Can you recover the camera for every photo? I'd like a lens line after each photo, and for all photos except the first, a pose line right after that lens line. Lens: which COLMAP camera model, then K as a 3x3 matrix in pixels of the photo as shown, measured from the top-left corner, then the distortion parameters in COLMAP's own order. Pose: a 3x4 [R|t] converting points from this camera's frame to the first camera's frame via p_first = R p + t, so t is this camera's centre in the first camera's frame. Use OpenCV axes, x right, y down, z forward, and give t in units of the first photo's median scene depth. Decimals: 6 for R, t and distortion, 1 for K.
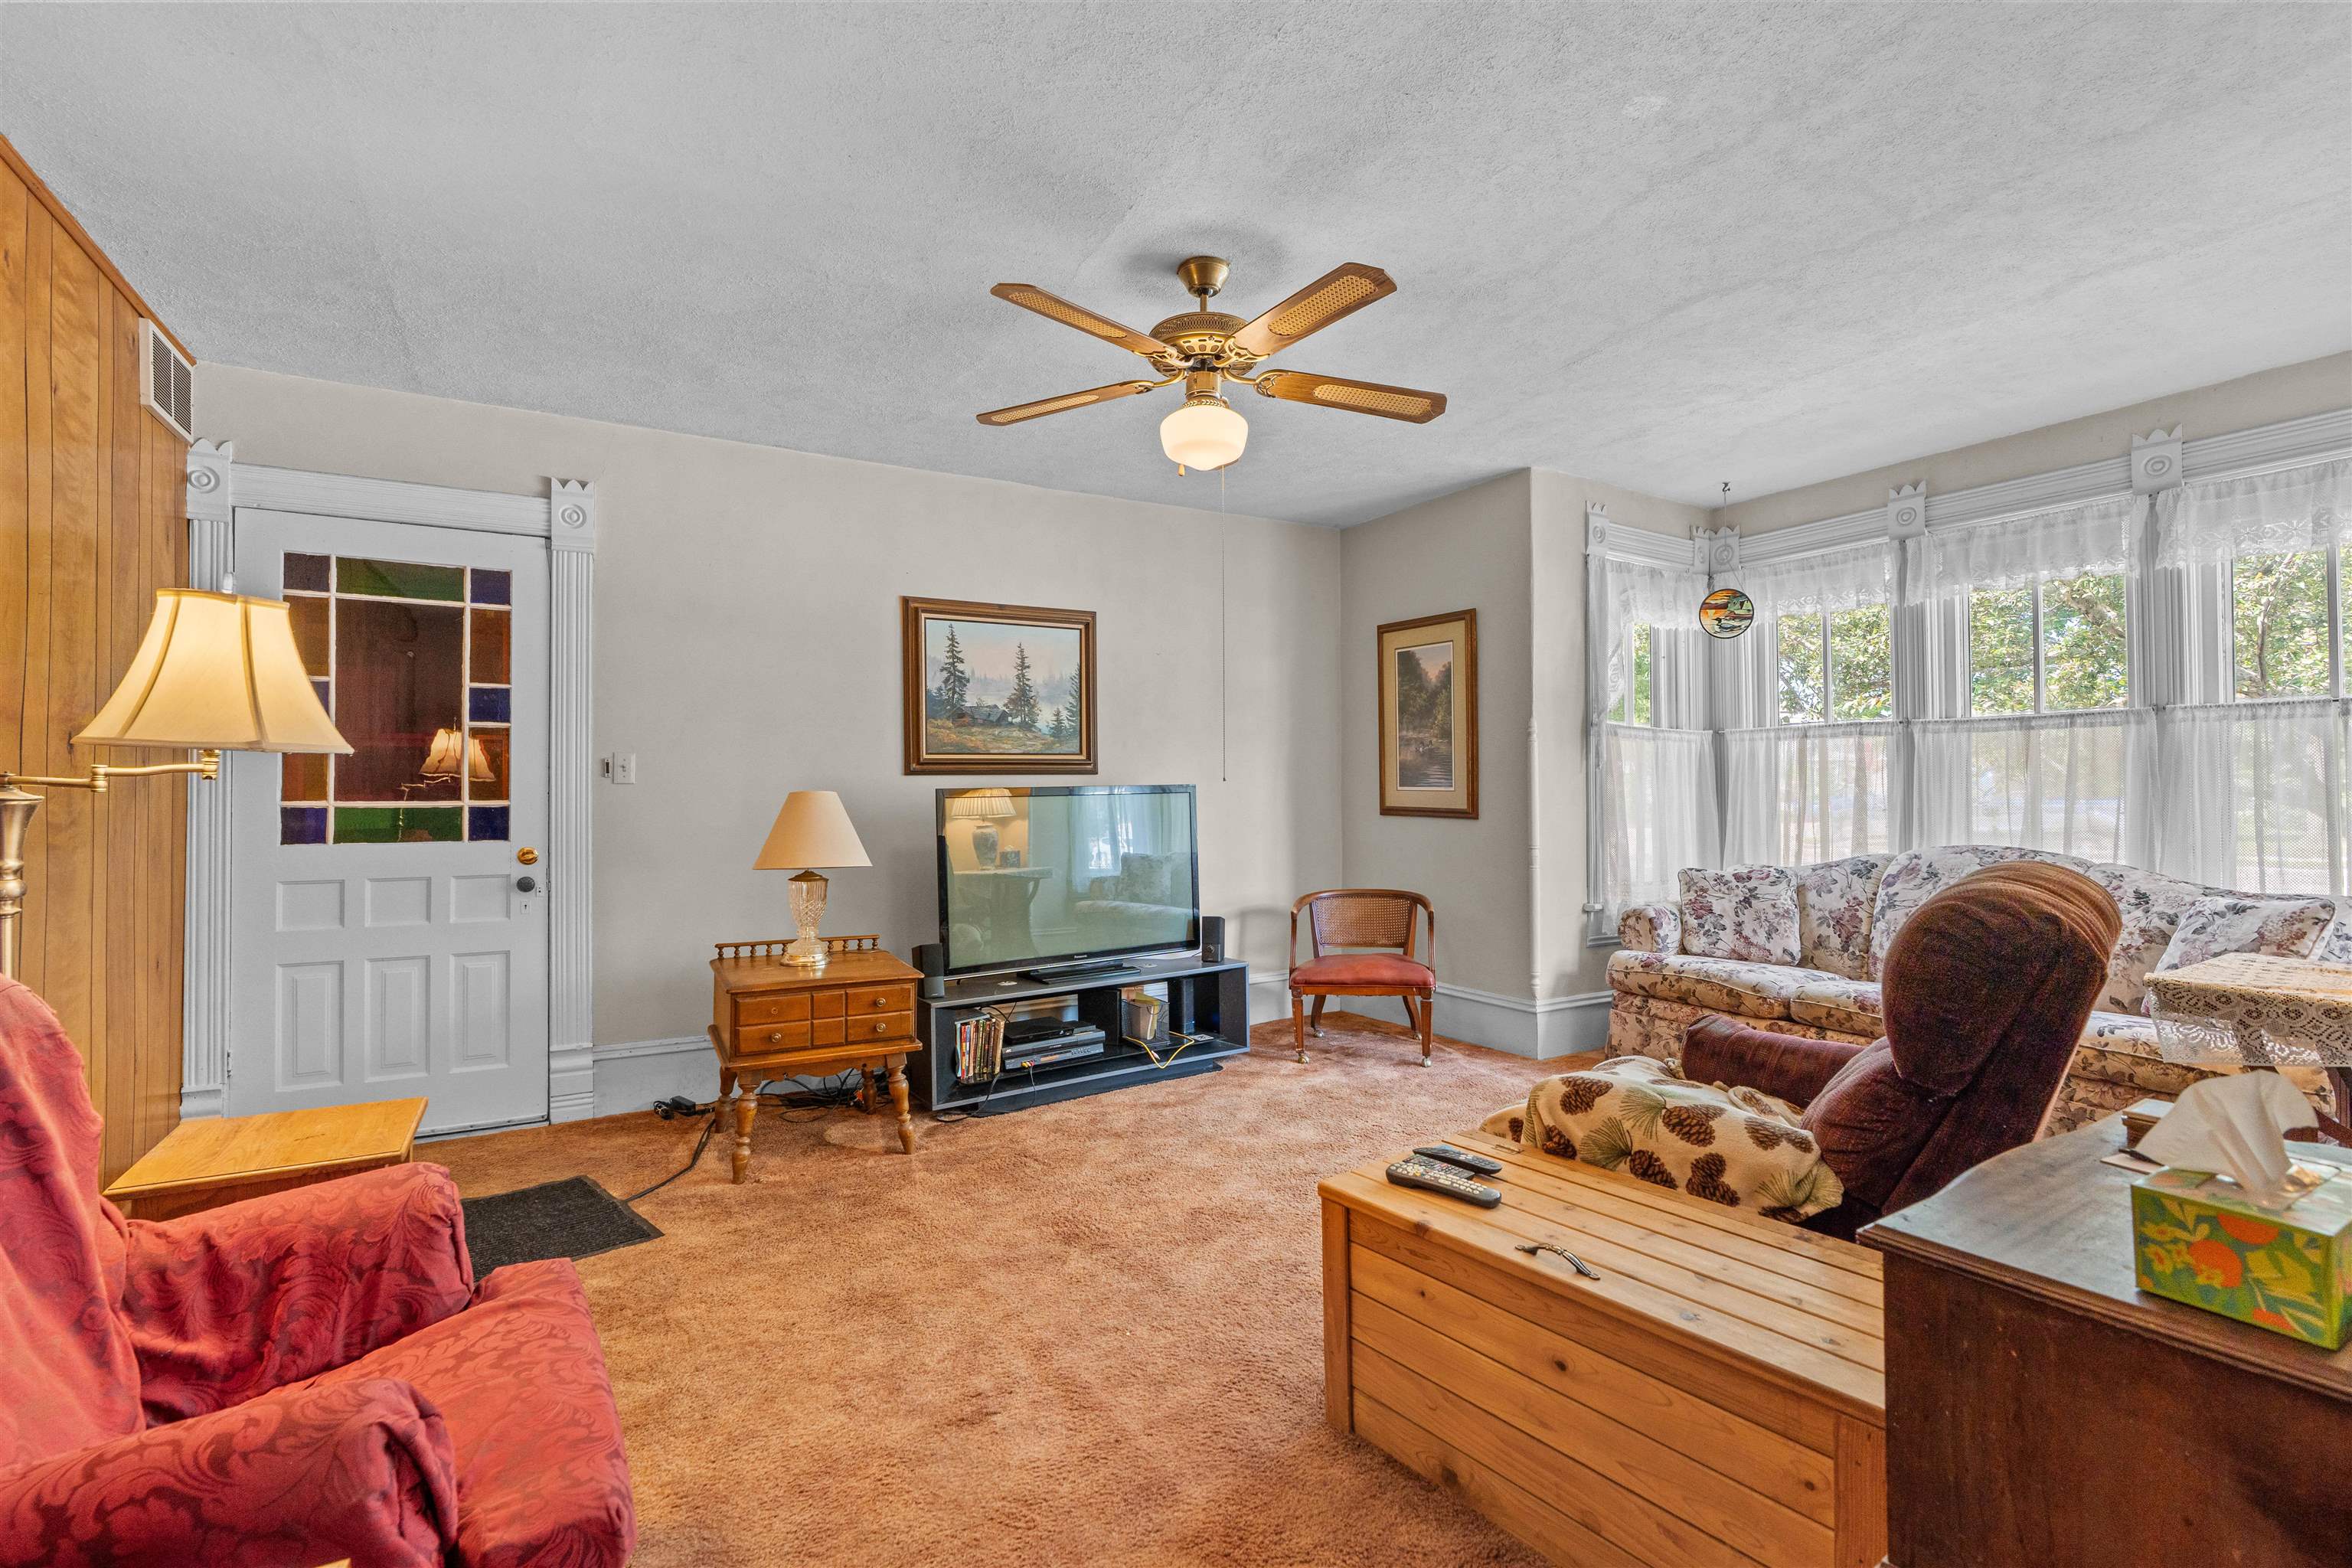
lens RADIAL K [[1055.4, 0, 1163.3], [0, 1055.4, 782.1], [0, 0, 1]] dist [-0.000629, 0.000353]
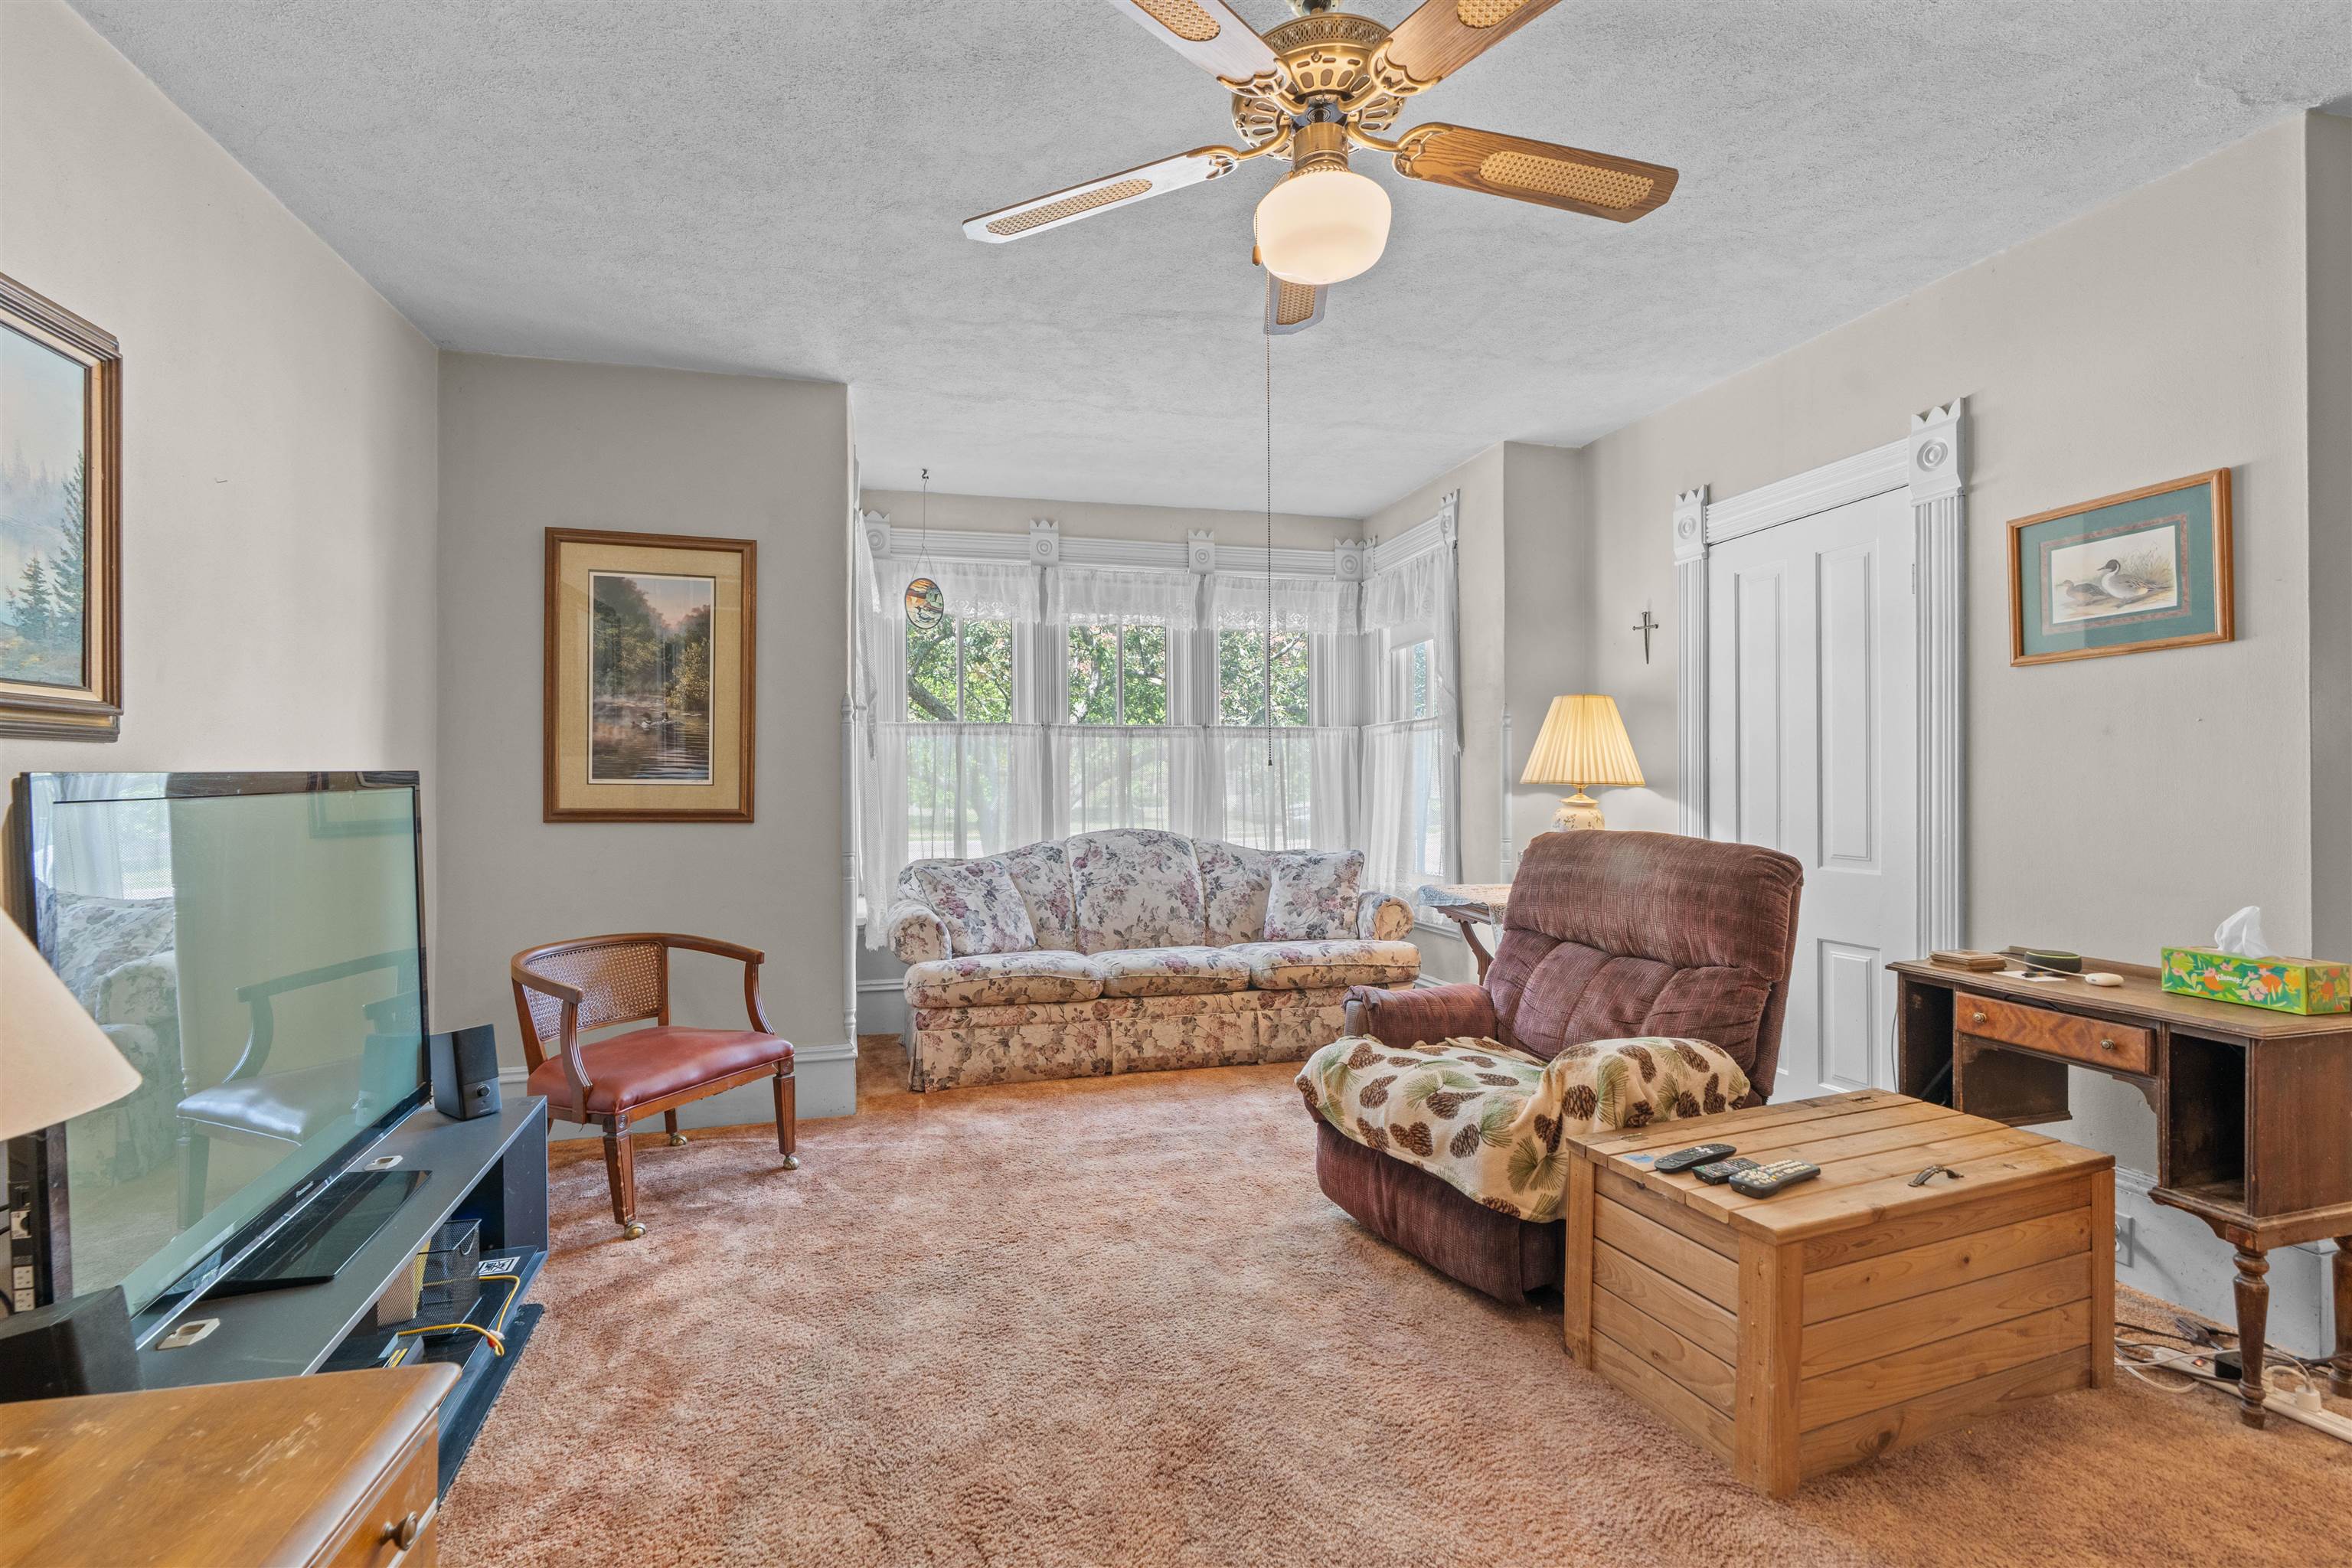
lens RADIAL K [[1055.4, 0, 1163.3], [0, 1055.4, 782.1], [0, 0, 1]] dist [-0.000629, 0.000353]
pose [[0.277780, 0.003907, 0.960637, -0.382630], [-0.005368, 0.999982, -0.002514, 0.007415], [-0.960630, -0.004458, 0.277796, 0.576746]]
